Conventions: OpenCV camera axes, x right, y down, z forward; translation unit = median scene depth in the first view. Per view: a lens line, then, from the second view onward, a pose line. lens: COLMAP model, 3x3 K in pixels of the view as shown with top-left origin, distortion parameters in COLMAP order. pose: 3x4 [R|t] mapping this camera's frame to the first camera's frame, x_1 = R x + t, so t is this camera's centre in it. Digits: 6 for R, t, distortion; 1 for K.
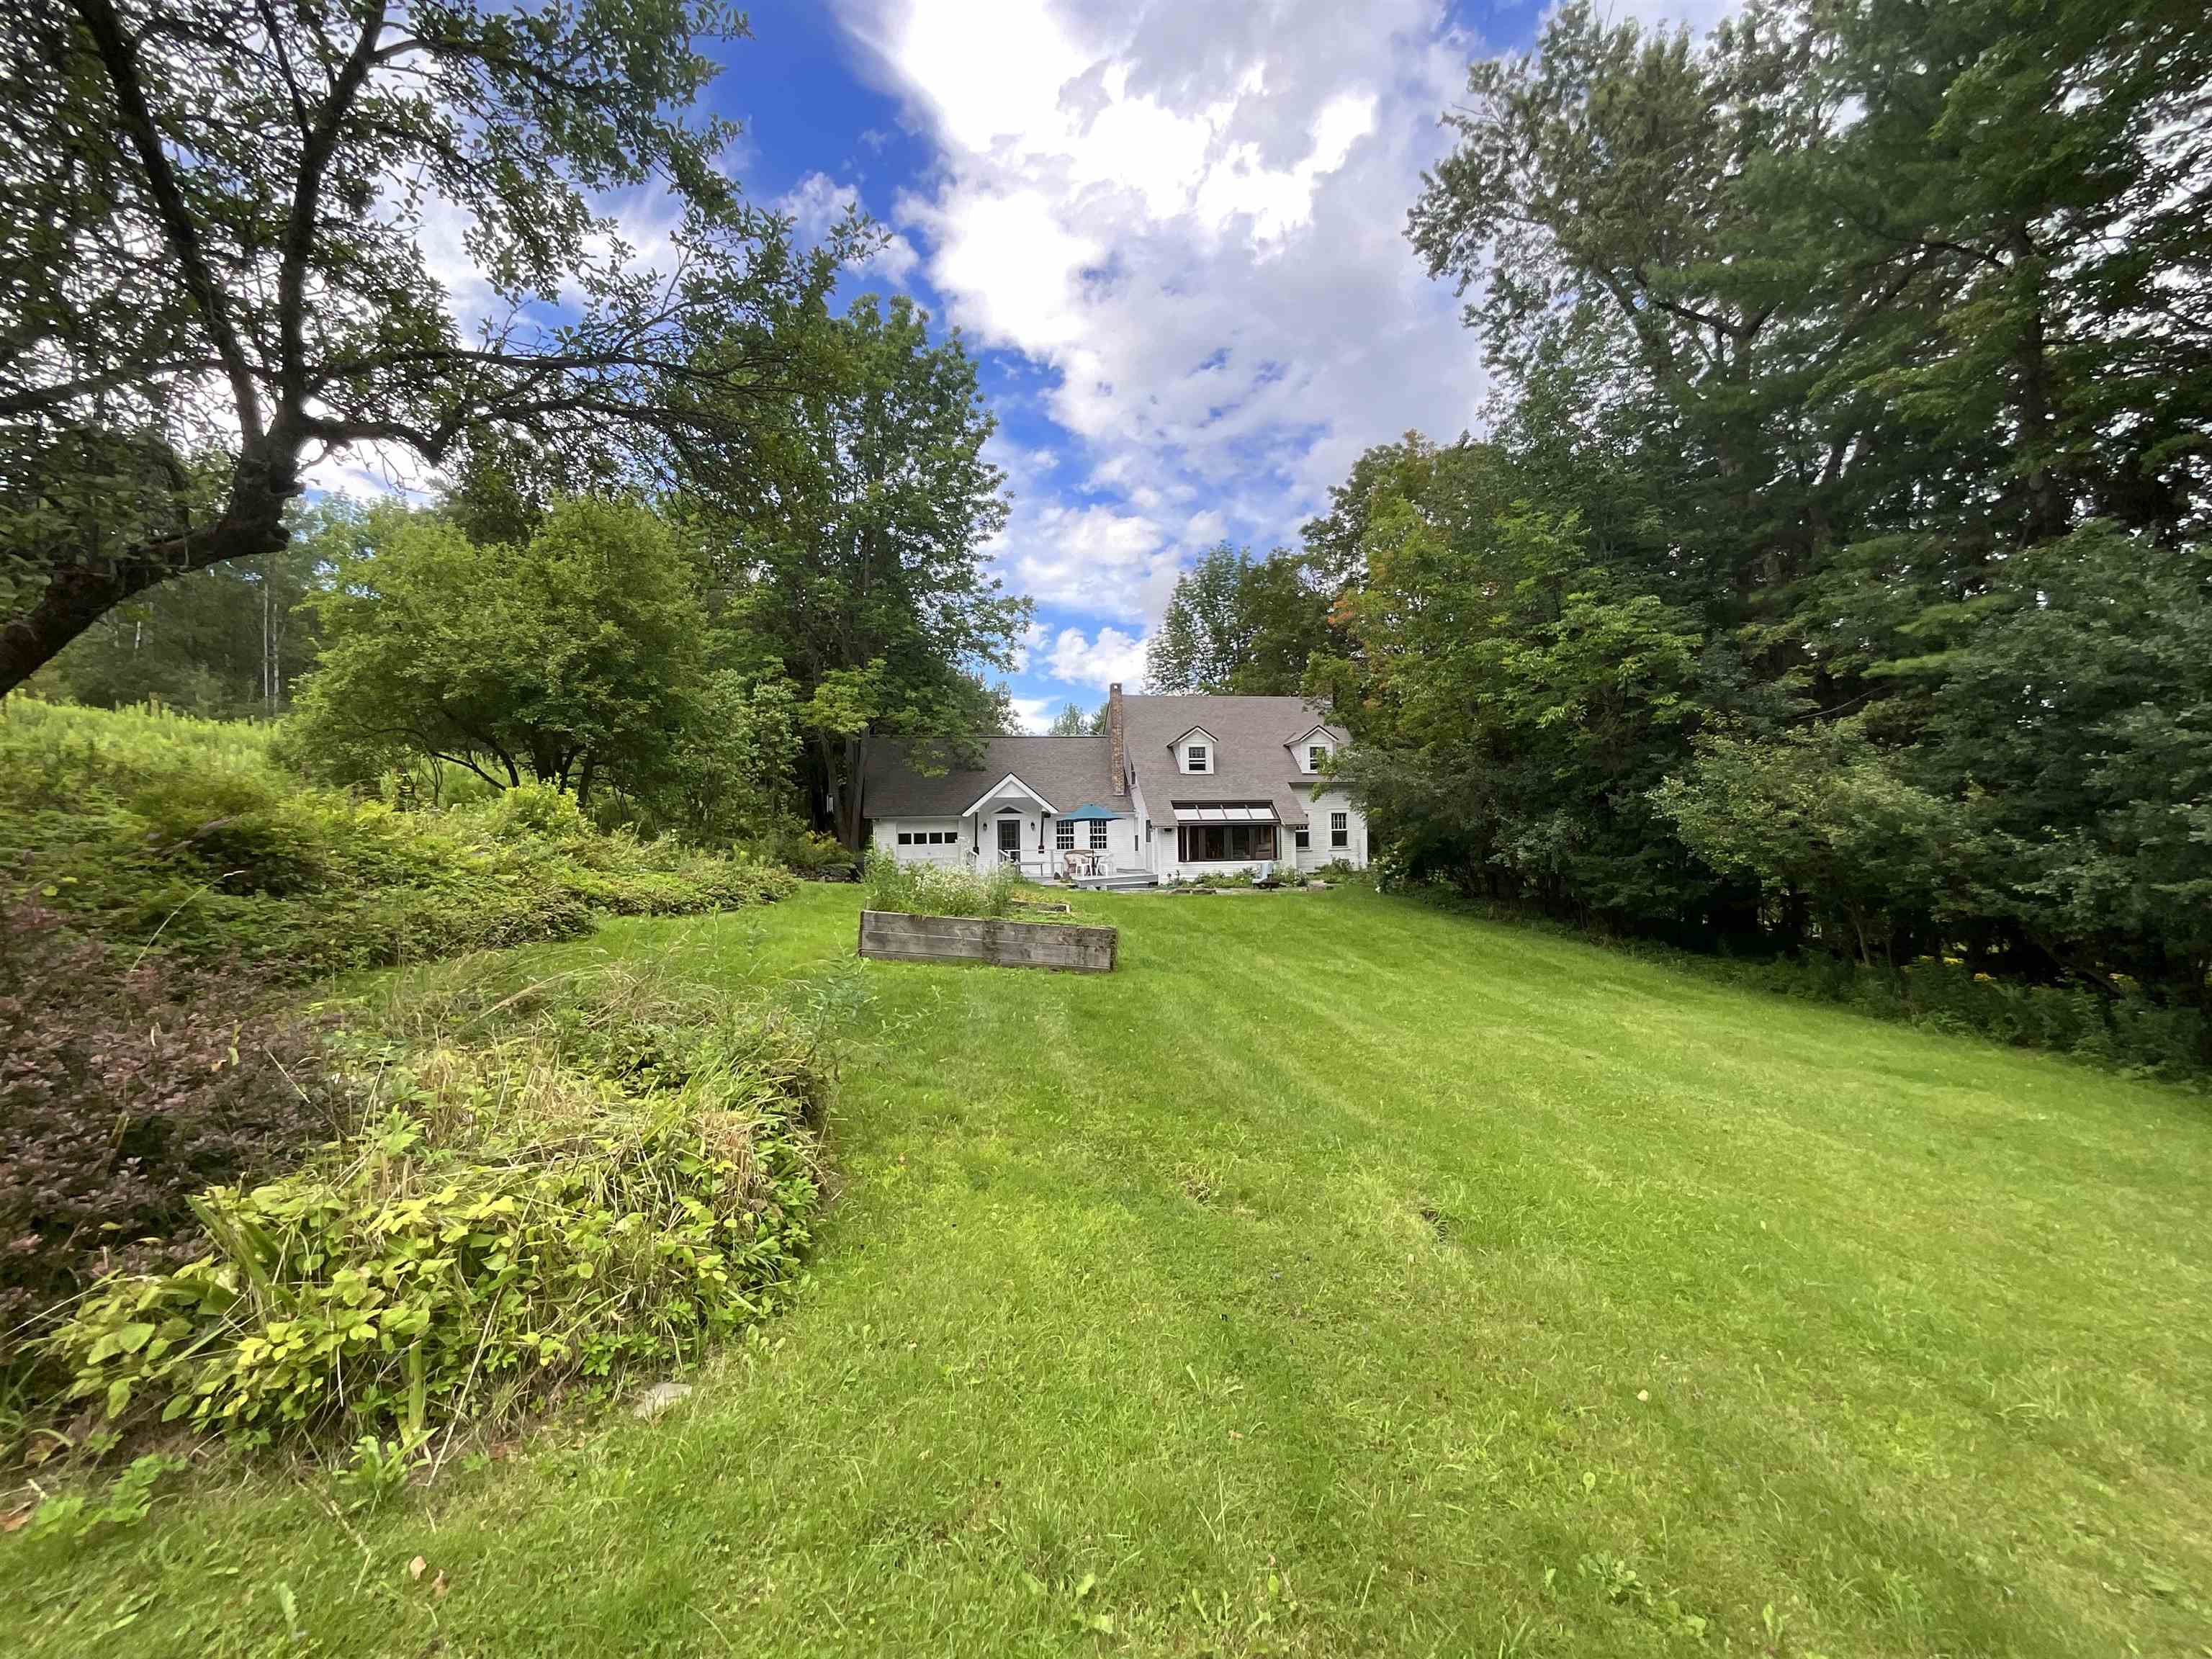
lens RADIAL K [[889.5, 0, 1104.9], [0, 889.5, 830.5], [0, 0, 1]] dist [-0.001733, -0.000706]
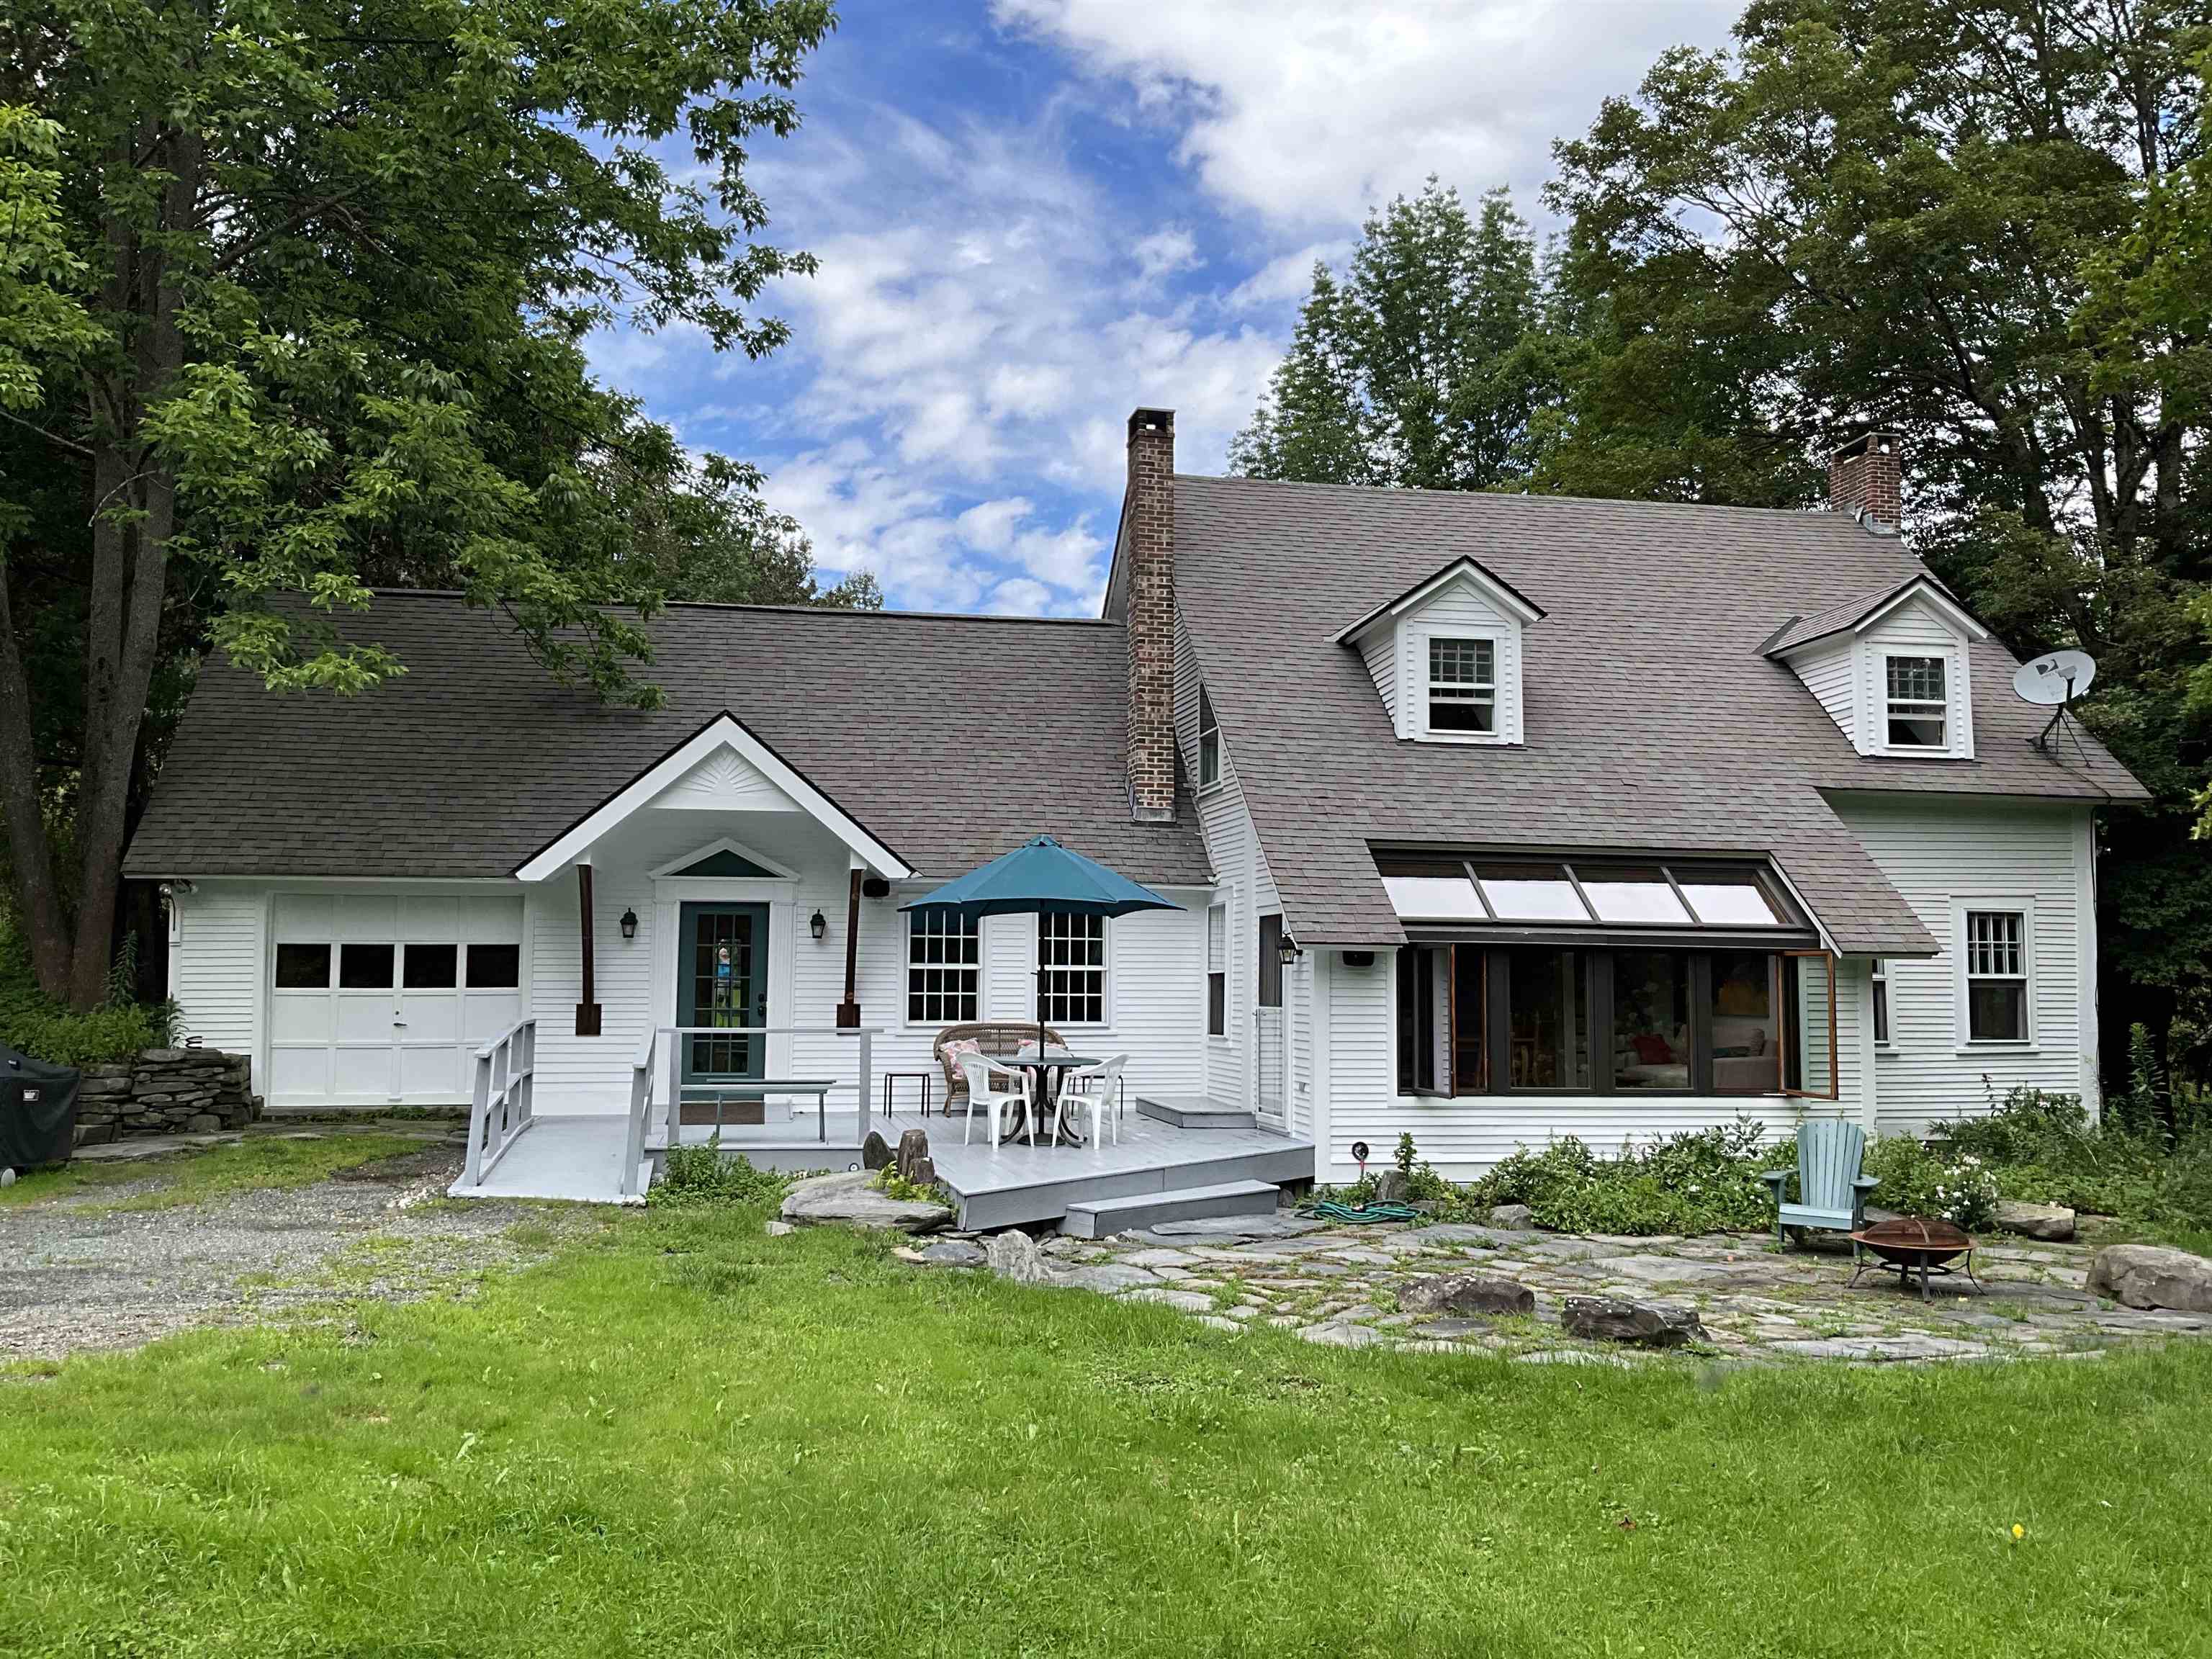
lens RADIAL K [[1859.1, 0, 1106.0], [0, 1859.1, 829.5], [0, 0, 1]] dist [0.063699, -0.000075]
pose [[0.999611, 0.027885, 0.000683, 0.001457], [-0.027788, 0.997649, -0.062650, -0.001955], [-0.002429, 0.062607, 0.998035, 0.463350]]
